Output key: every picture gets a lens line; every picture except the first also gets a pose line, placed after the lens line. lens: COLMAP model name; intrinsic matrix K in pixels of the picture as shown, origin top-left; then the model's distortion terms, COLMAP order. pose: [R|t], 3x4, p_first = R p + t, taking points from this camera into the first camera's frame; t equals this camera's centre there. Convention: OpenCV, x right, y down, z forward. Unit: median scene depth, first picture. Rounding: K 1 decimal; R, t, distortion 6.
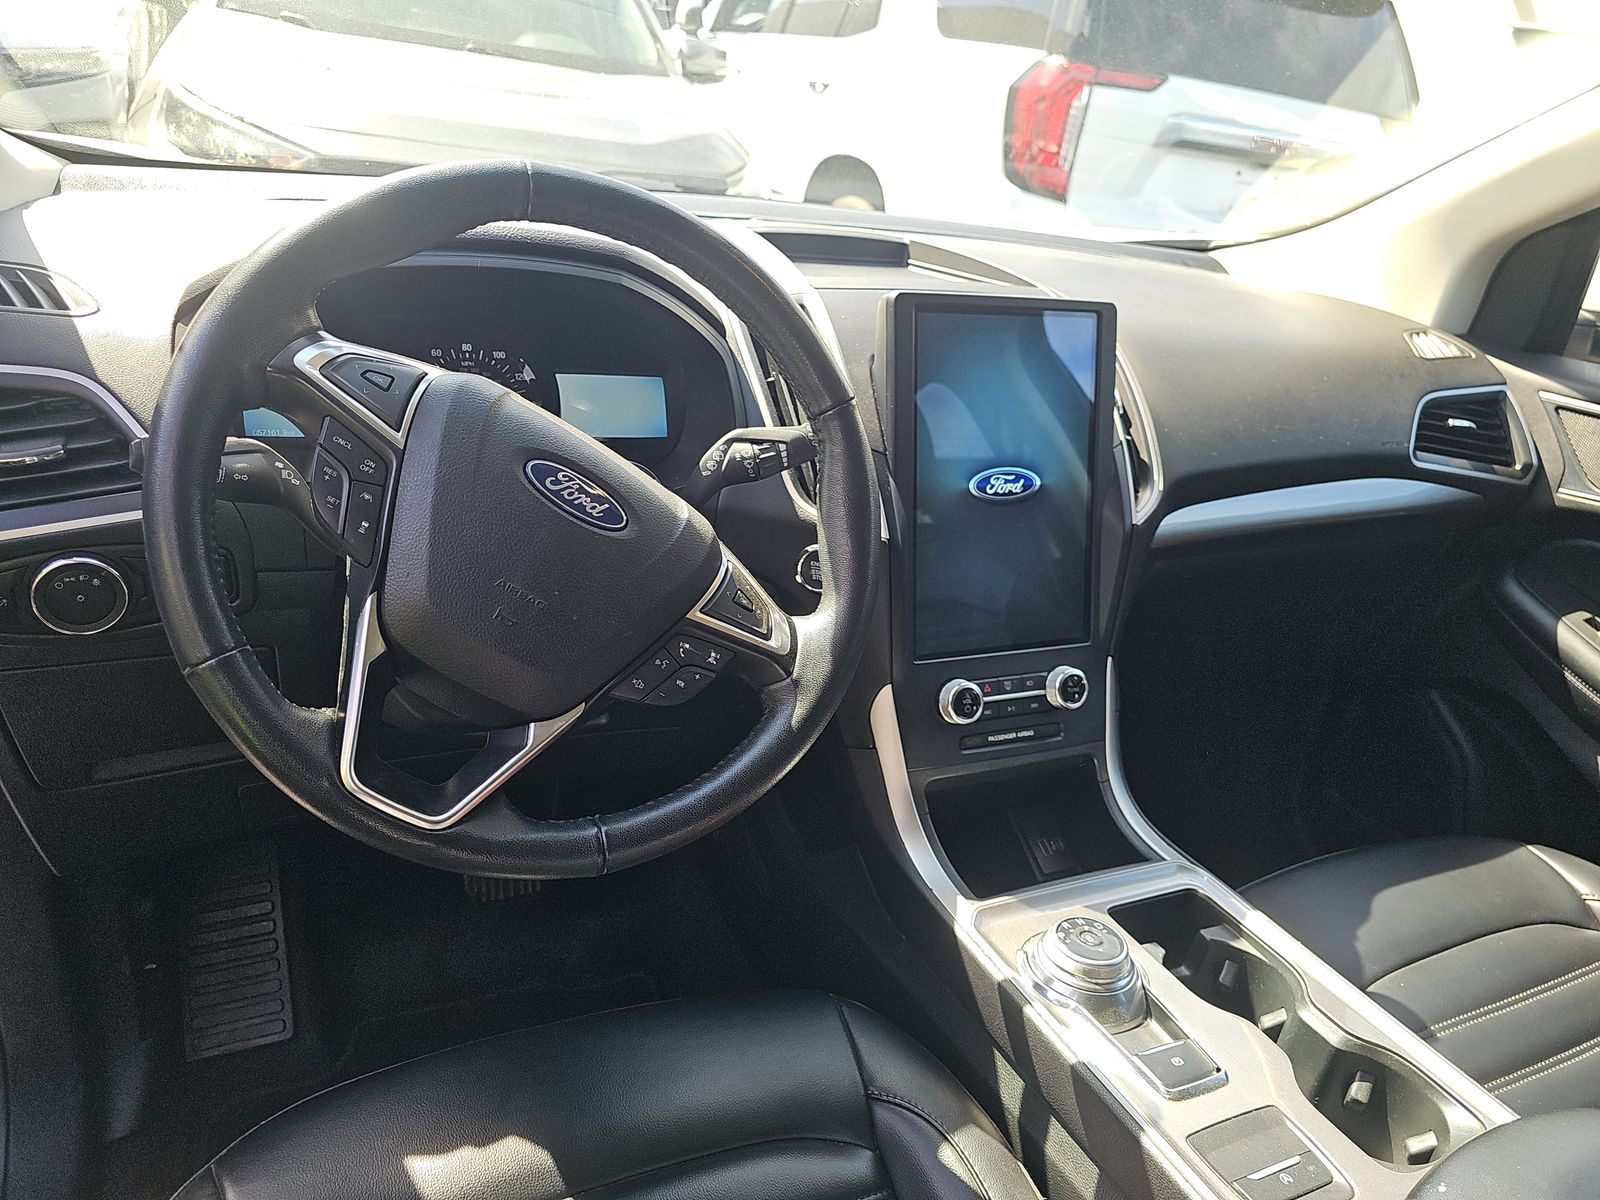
lens RADIAL K [[1064.5, 0, 805.7], [0, 1064.5, 593.6], [0, 0, 1]] dist [0.069944, -0.078994]
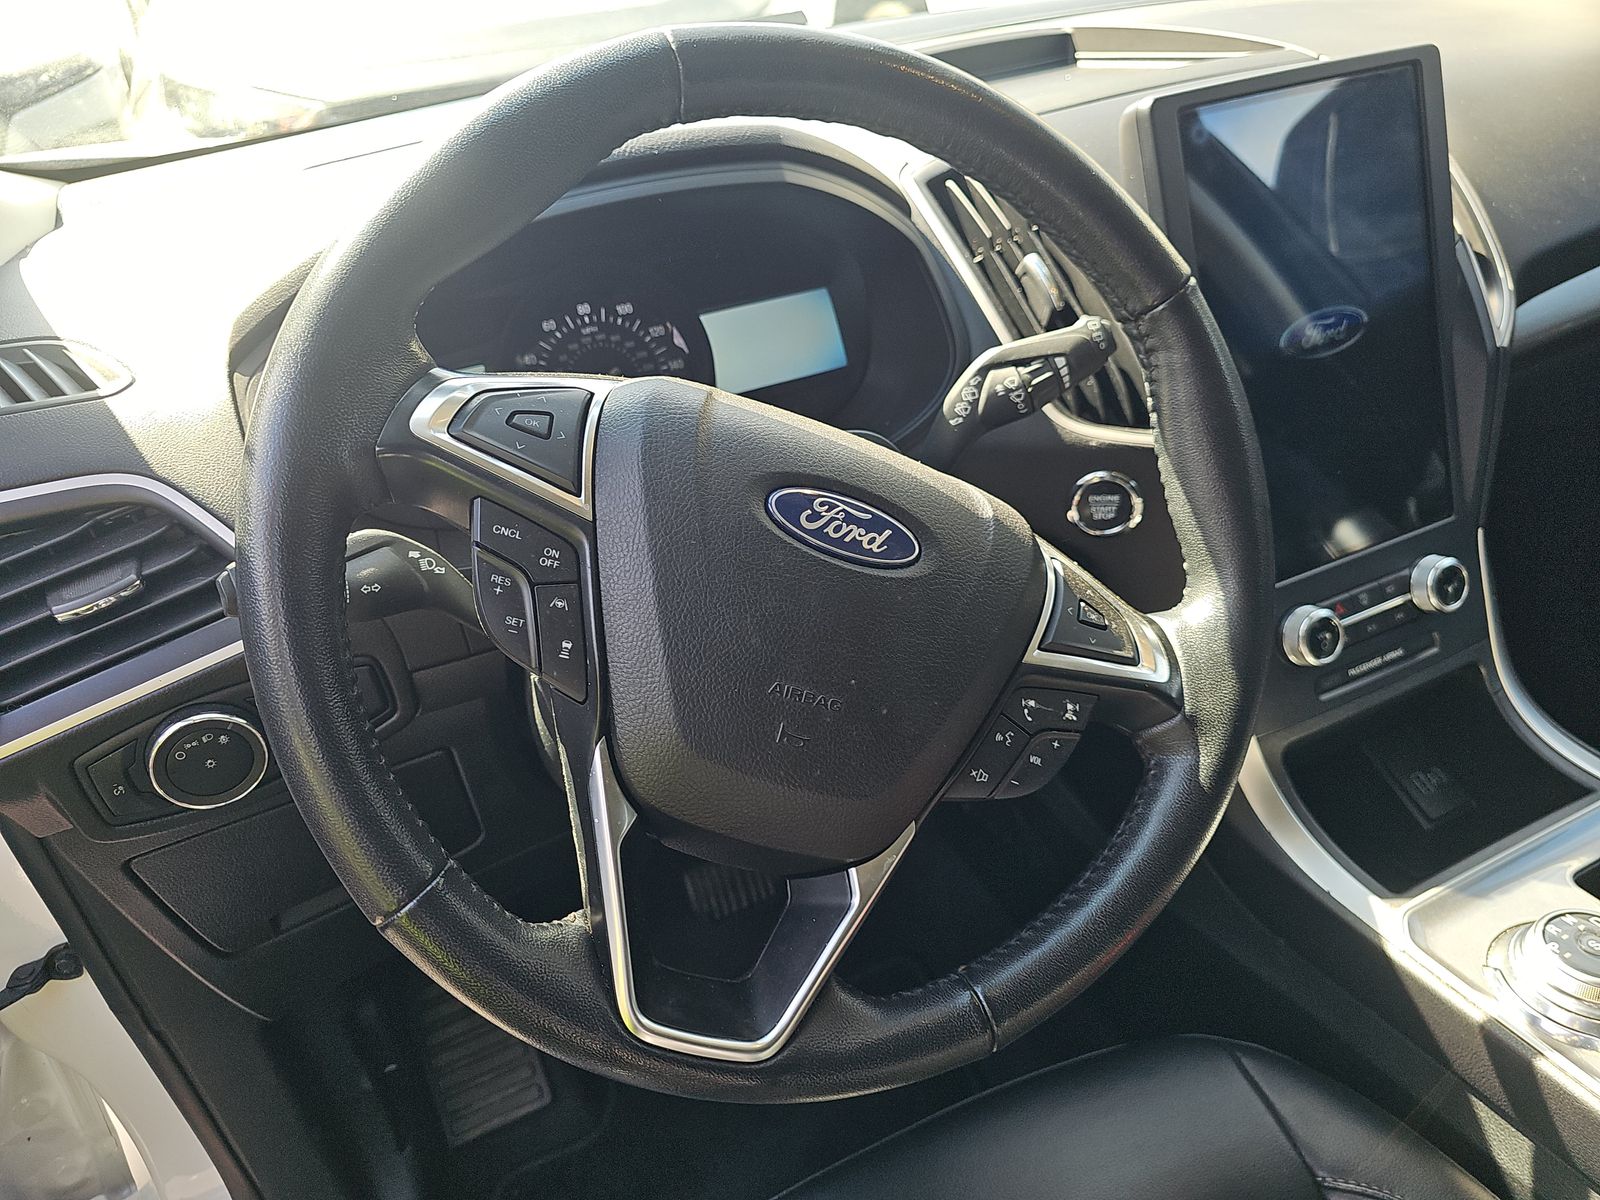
lens RADIAL K [[1101.9, 0, 800.0], [0, 1101.9, 600.0], [0, 0, 1]] dist [0.056774, -0.093927]
pose [[0.975256, -0.187660, -0.116875, -0.146666], [0.201004, 0.972778, 0.115325, -0.114665], [0.092052, -0.135964, 0.986428, 0.271941]]
